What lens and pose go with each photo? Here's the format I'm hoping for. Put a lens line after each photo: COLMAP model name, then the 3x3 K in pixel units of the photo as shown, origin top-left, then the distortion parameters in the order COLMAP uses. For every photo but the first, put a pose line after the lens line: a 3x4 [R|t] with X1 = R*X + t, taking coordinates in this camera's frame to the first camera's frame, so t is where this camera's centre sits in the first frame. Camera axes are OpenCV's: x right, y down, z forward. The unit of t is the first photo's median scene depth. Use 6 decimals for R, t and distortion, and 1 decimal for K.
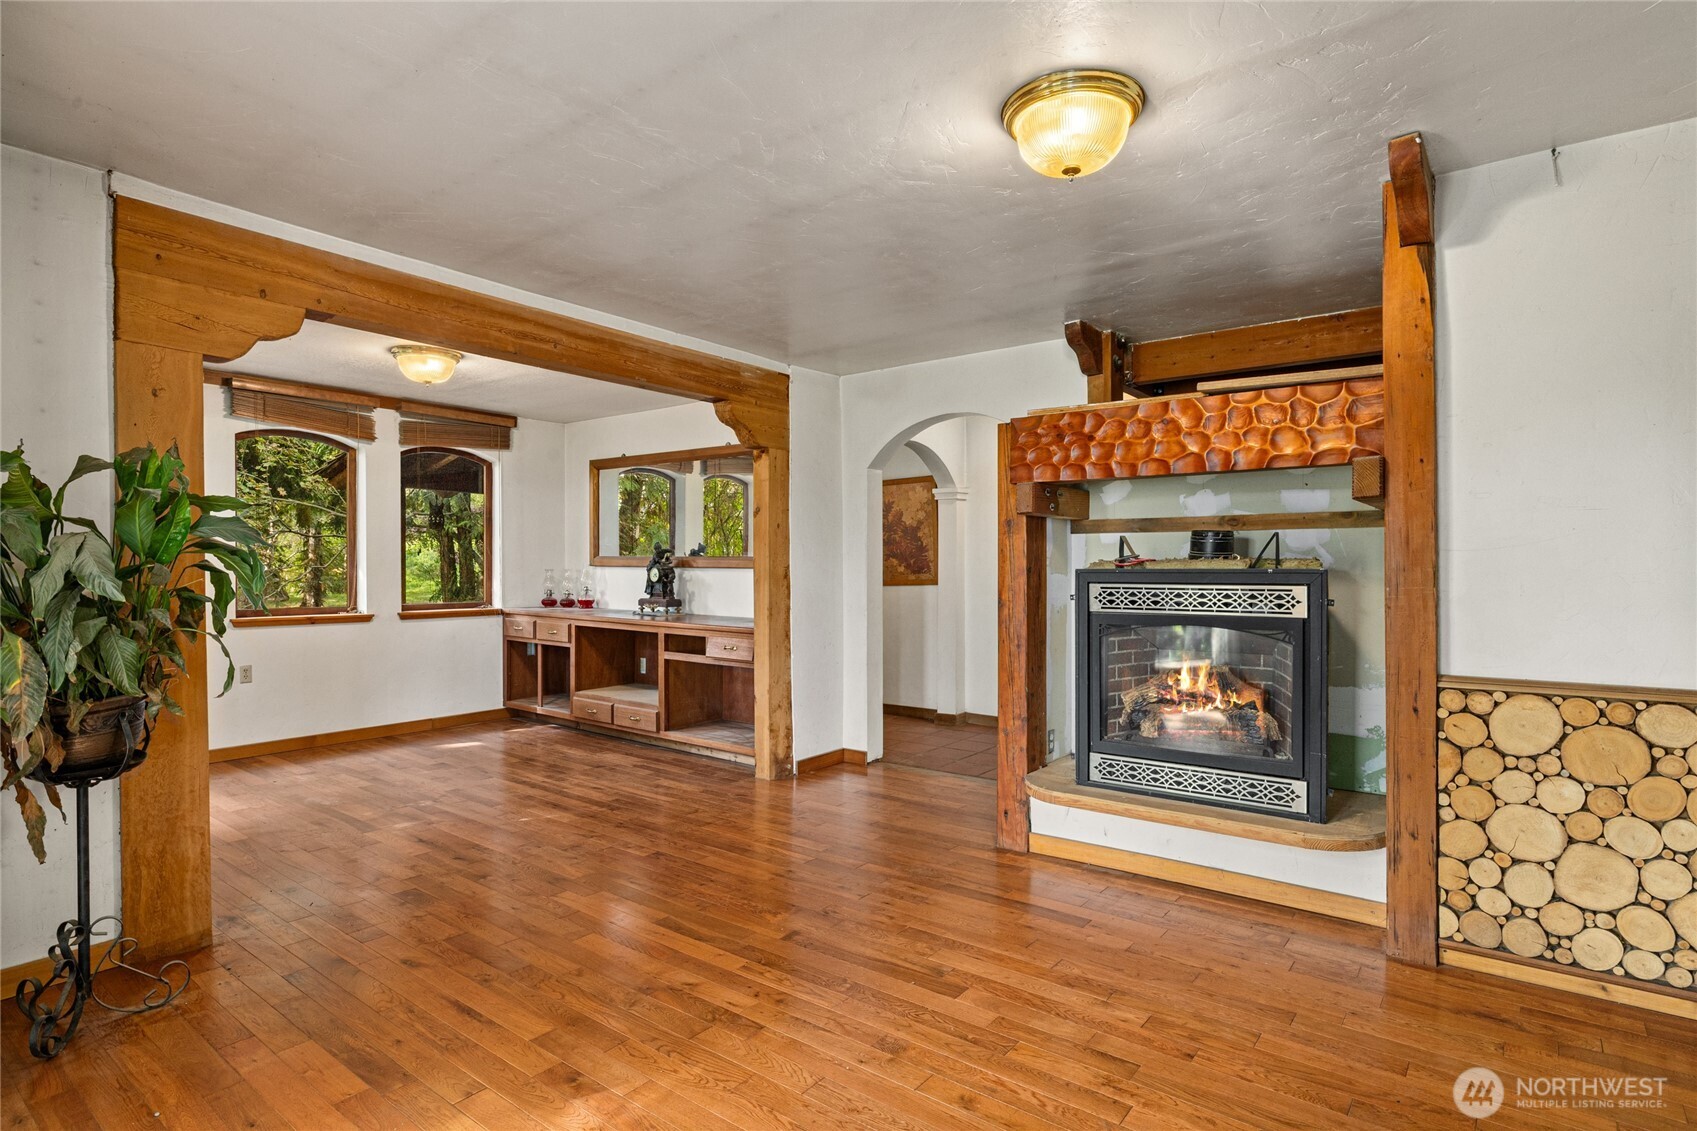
lens RADIAL K [[862.4, 0, 850.2], [0, 862.4, 580.6], [0, 0, 1]] dist [-0.002484, -0.000263]
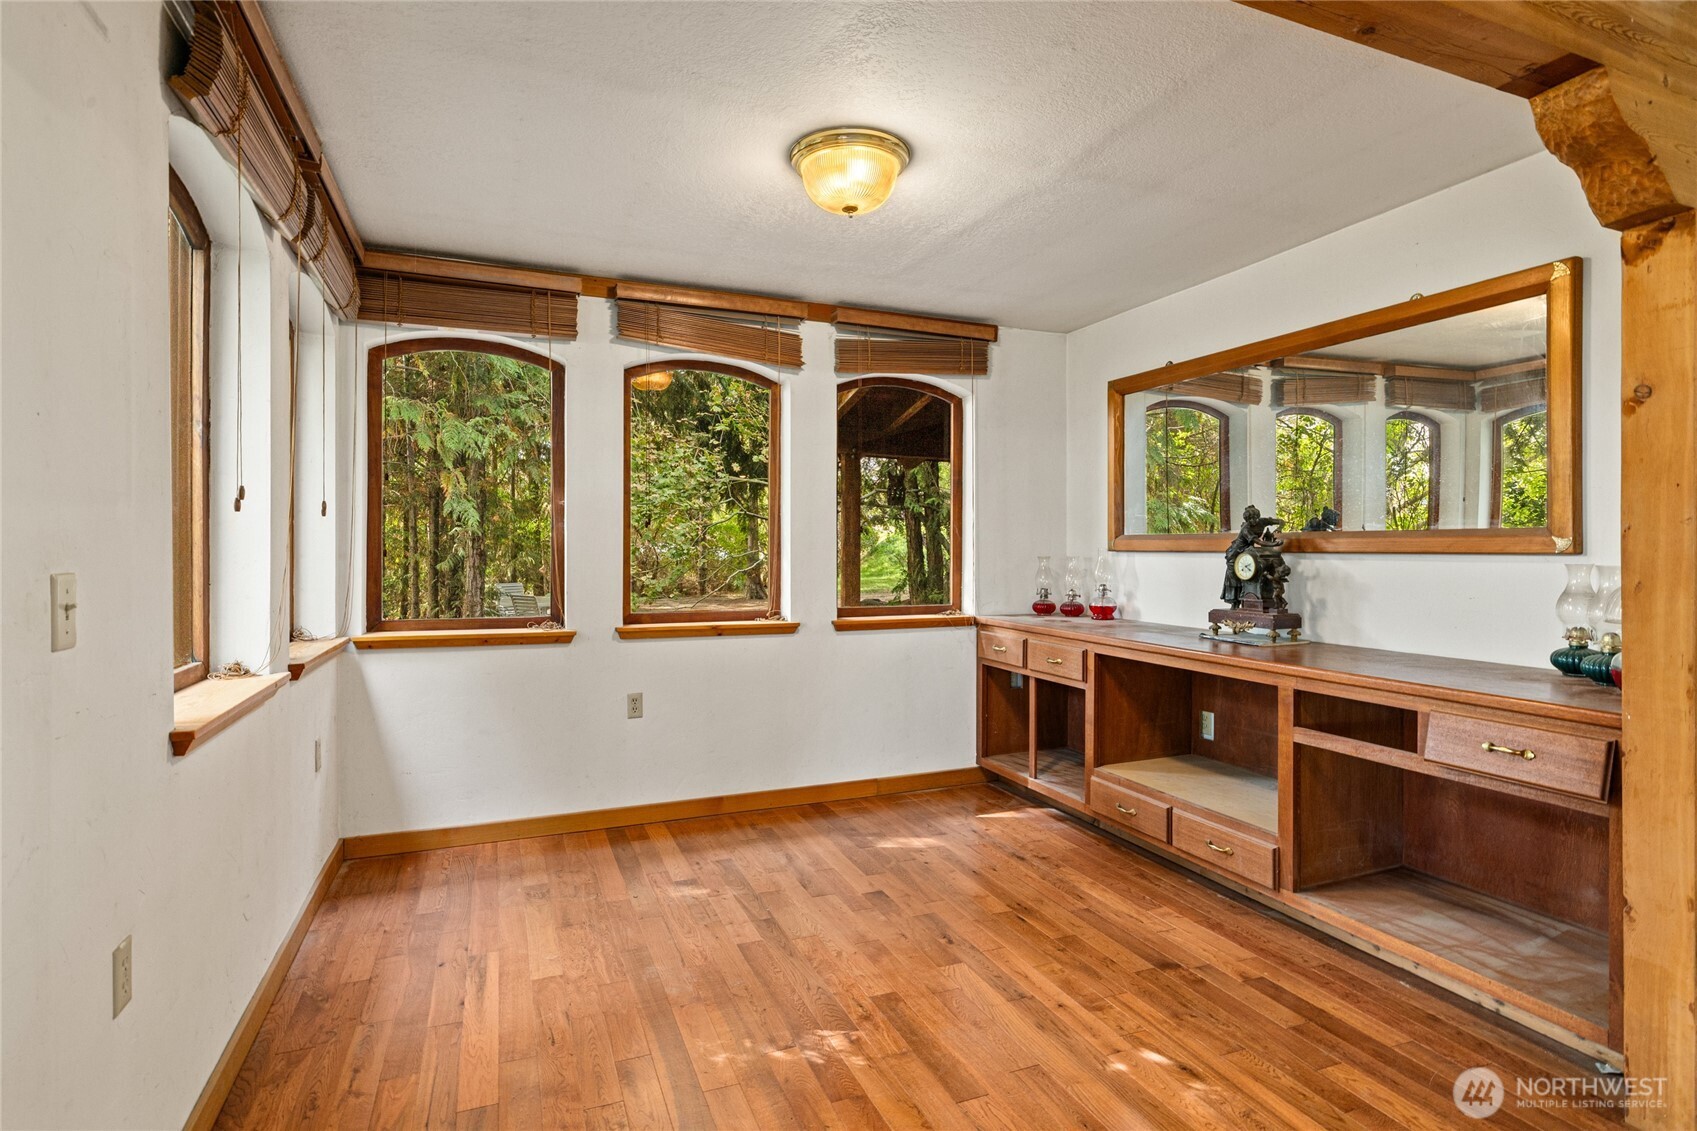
lens RADIAL K [[851.1, 0, 846.8], [0, 851.1, 550.3], [0, 0, 1]] dist [-0.001201, -0.000014]
pose [[0.863386, -0.003917, -0.504529, -0.171026], [-0.006462, 0.999802, -0.018820, -0.005209], [0.504502, 0.019510, 0.863190, 0.413456]]
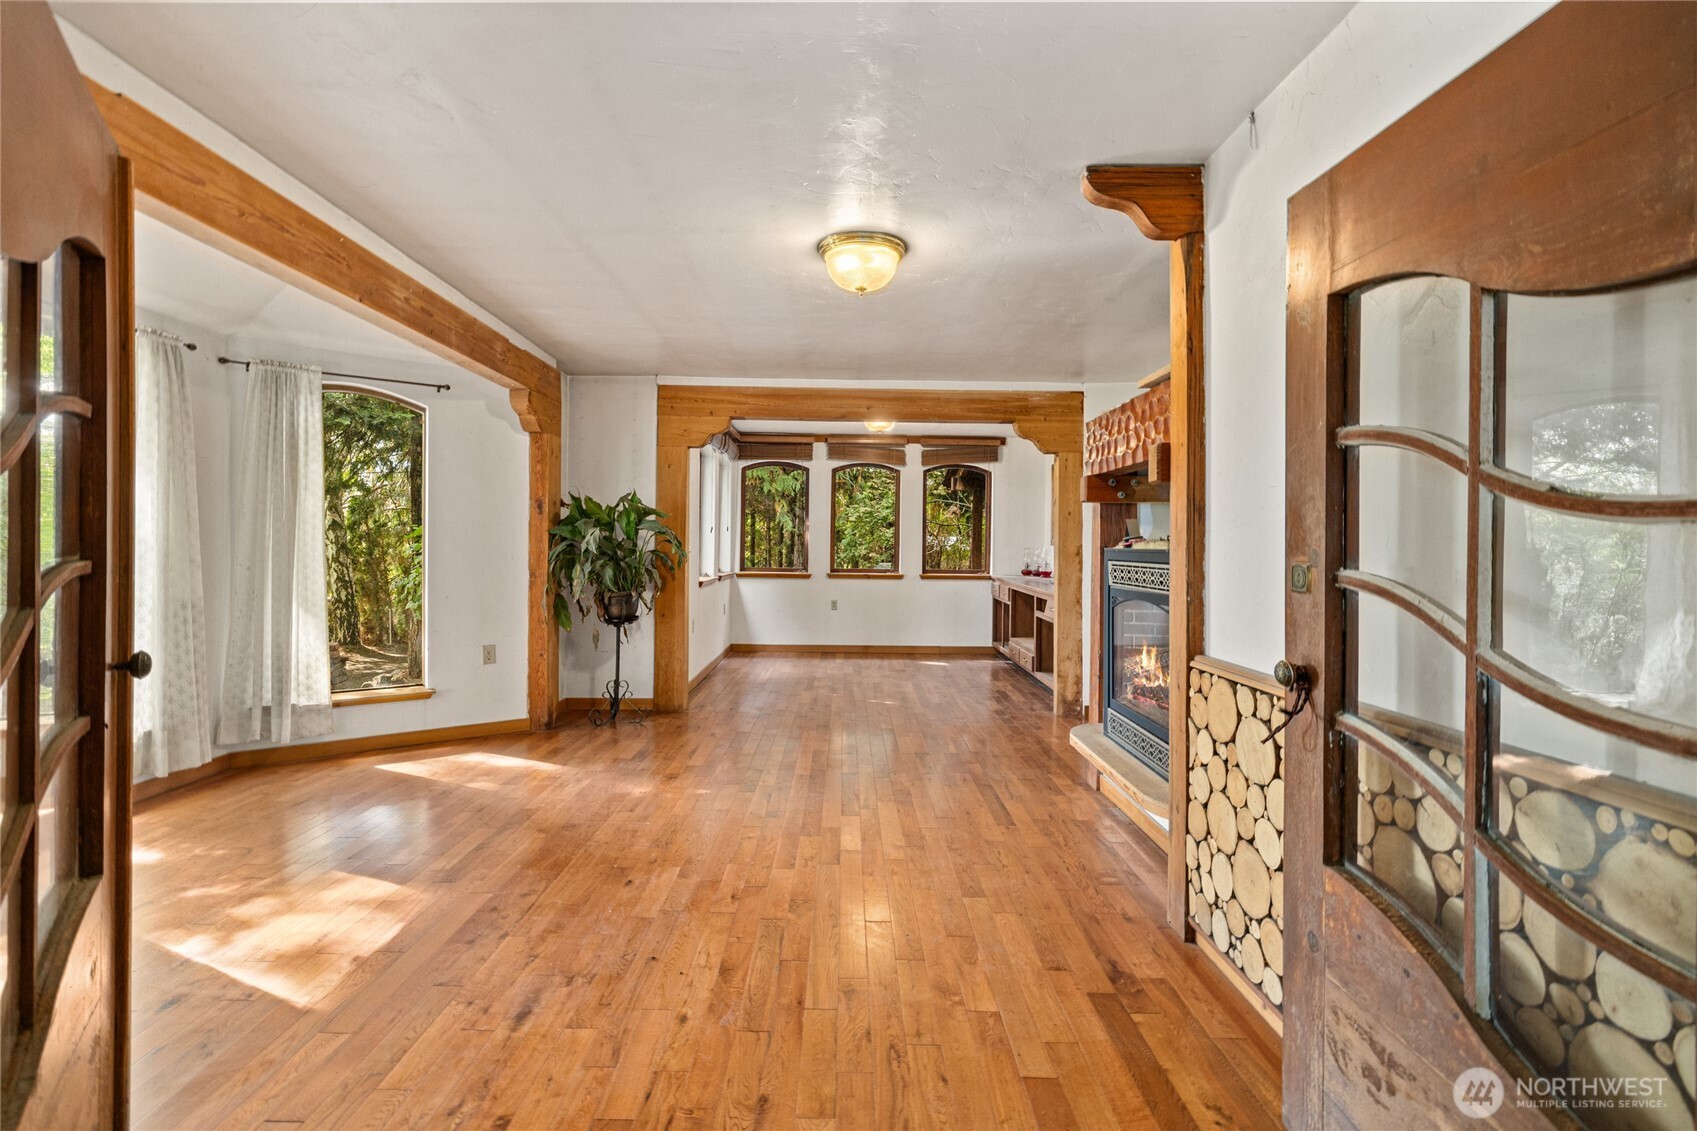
lens RADIAL K [[769.7, 0, 849.4], [0, 769.7, 545.0], [0, 0, 1]] dist [0.000744, 0.000258]
pose [[0.611981, 0.008660, -0.790825, 0.478735], [-0.025061, 0.999650, -0.008447, -0.000170], [0.790475, 0.024988, 0.611984, 0.051006]]
